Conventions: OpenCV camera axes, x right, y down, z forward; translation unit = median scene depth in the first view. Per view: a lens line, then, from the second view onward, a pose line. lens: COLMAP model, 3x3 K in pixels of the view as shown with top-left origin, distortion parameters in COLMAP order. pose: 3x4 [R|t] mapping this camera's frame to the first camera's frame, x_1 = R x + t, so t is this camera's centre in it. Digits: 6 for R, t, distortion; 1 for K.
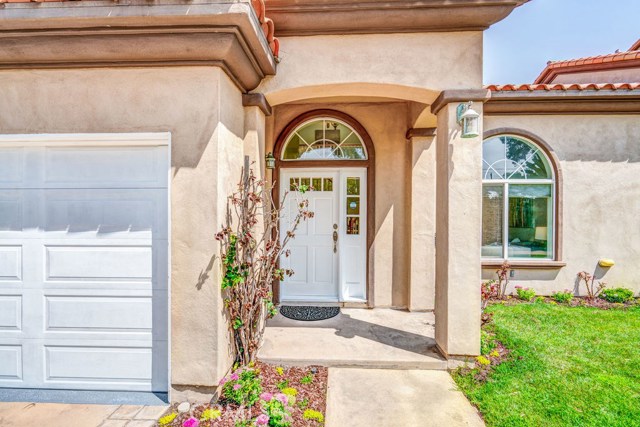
lens RADIAL K [[291.2, 0, 318.3], [0, 291.2, 213.6], [0, 0, 1]] dist [-0.007928, 0.002774]
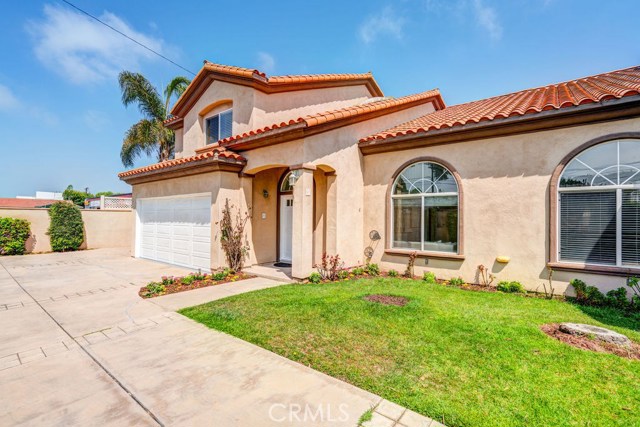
lens RADIAL K [[291.2, 0, 309.6], [0, 291.2, 215.3], [0, 0, 1]] dist [-0.007928, 0.002774]
pose [[0.806037, -0.002454, -0.591860, 1.328411], [-0.007396, 0.999872, -0.014218, 0.012206], [0.591818, 0.015837, 0.805916, -0.561563]]
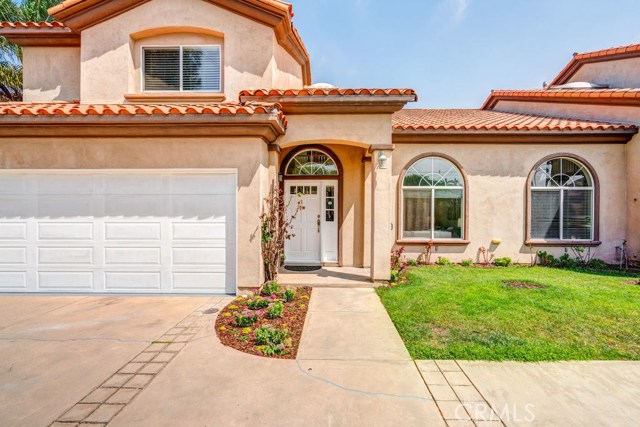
lens RADIAL K [[291.2, 0, 318.1], [0, 291.2, 212.7], [0, 0, 1]] dist [-0.007928, 0.002774]
pose [[0.999693, 0.000264, 0.024757, 0.015839], [-0.000297, 0.999999, 0.001328, 0.022991], [-0.024757, -0.001335, 0.999693, -0.639247]]
